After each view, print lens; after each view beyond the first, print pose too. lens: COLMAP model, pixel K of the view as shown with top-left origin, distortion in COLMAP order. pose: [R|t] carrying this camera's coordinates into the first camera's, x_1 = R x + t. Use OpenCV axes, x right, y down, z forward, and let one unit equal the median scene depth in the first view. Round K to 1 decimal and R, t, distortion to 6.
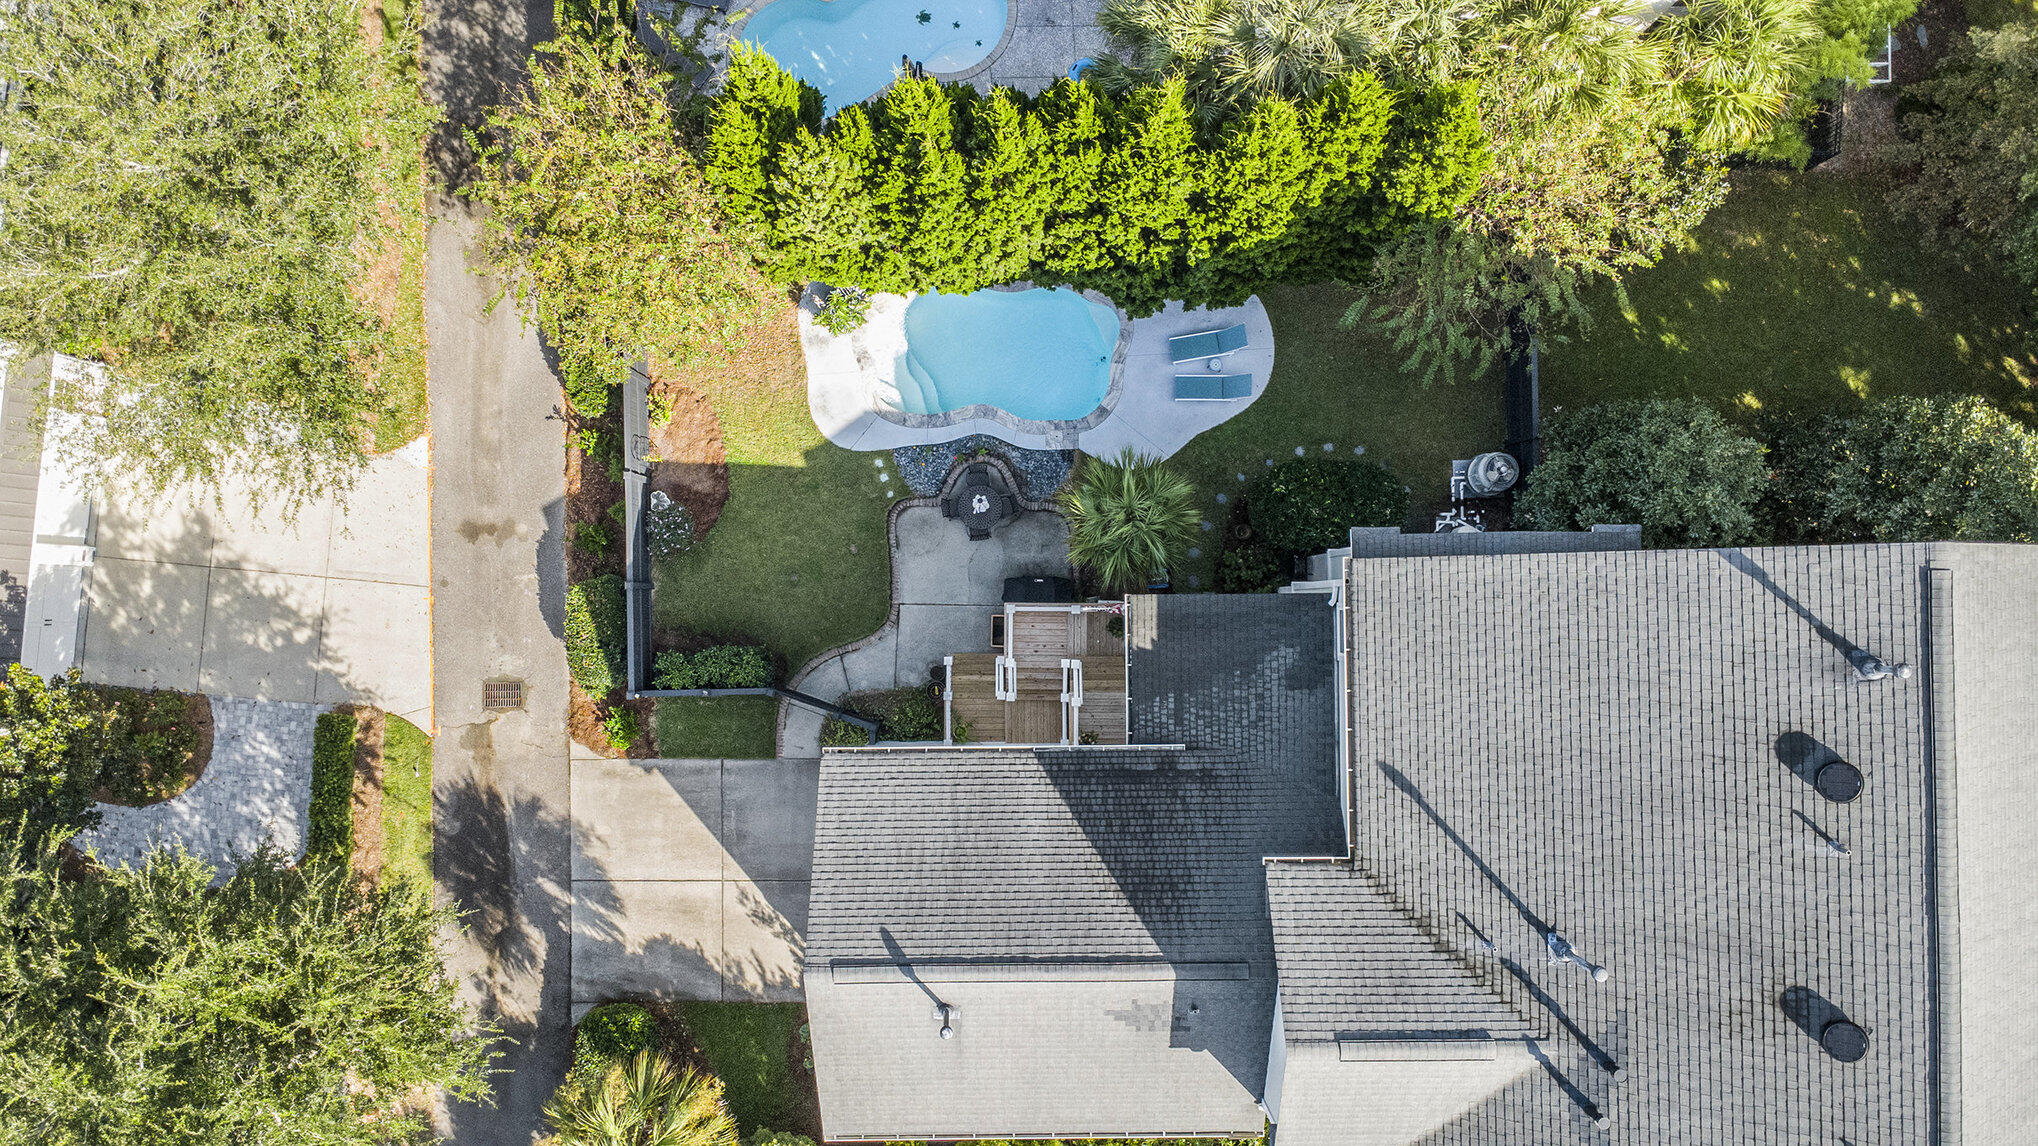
lens RADIAL K [[1433.6, 0, 1054.7], [0, 1433.6, 576.7], [0, 0, 1]] dist [-0.003685, -0.001789]
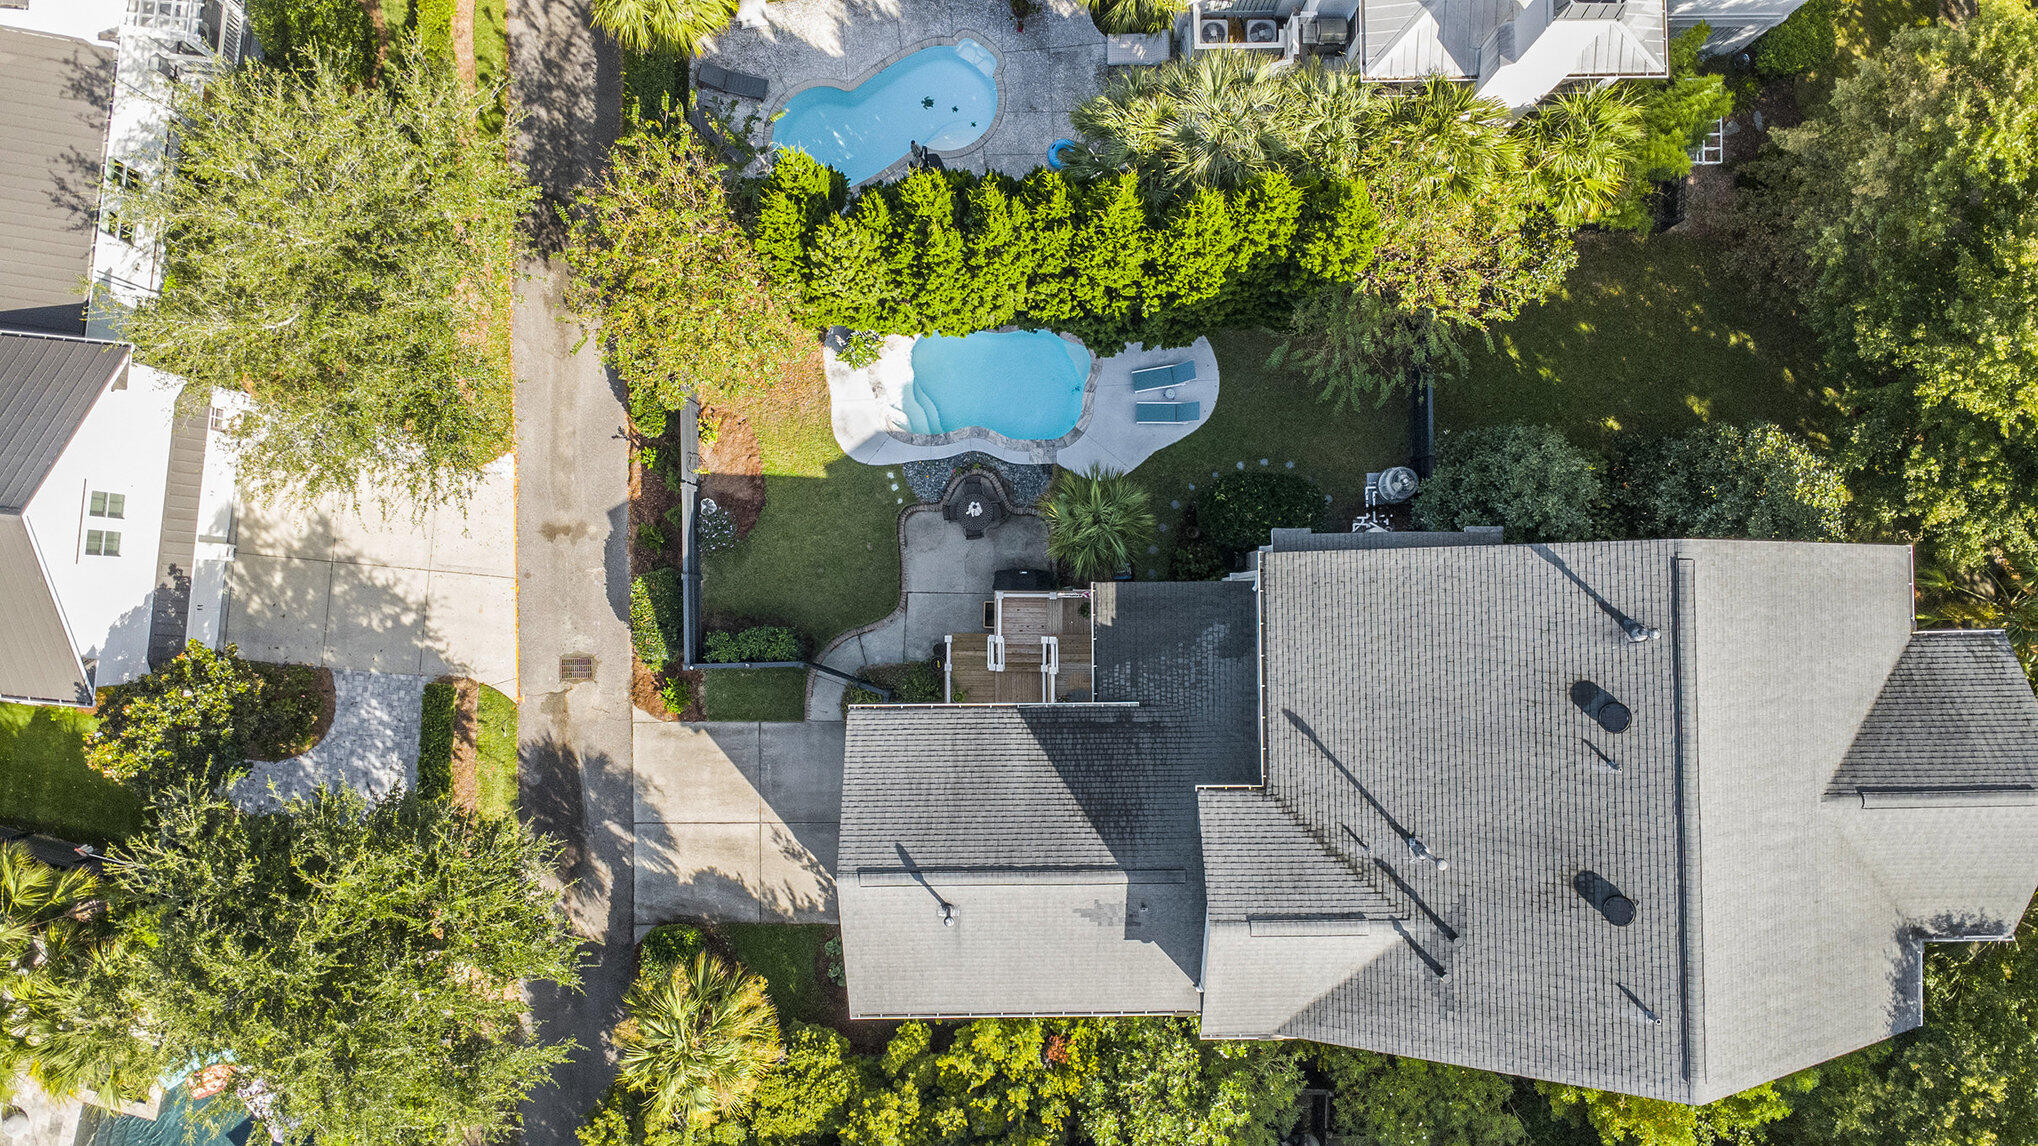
lens RADIAL K [[1433.6, 0, 1054.7], [0, 1433.6, 576.7], [0, 0, 1]] dist [-0.003685, -0.001789]
pose [[0.999984, 0.000068, 0.005667, 0.010185], [-0.000060, 0.999999, -0.001467, 0.009230], [-0.005667, 0.001467, 0.999983, -0.245207]]
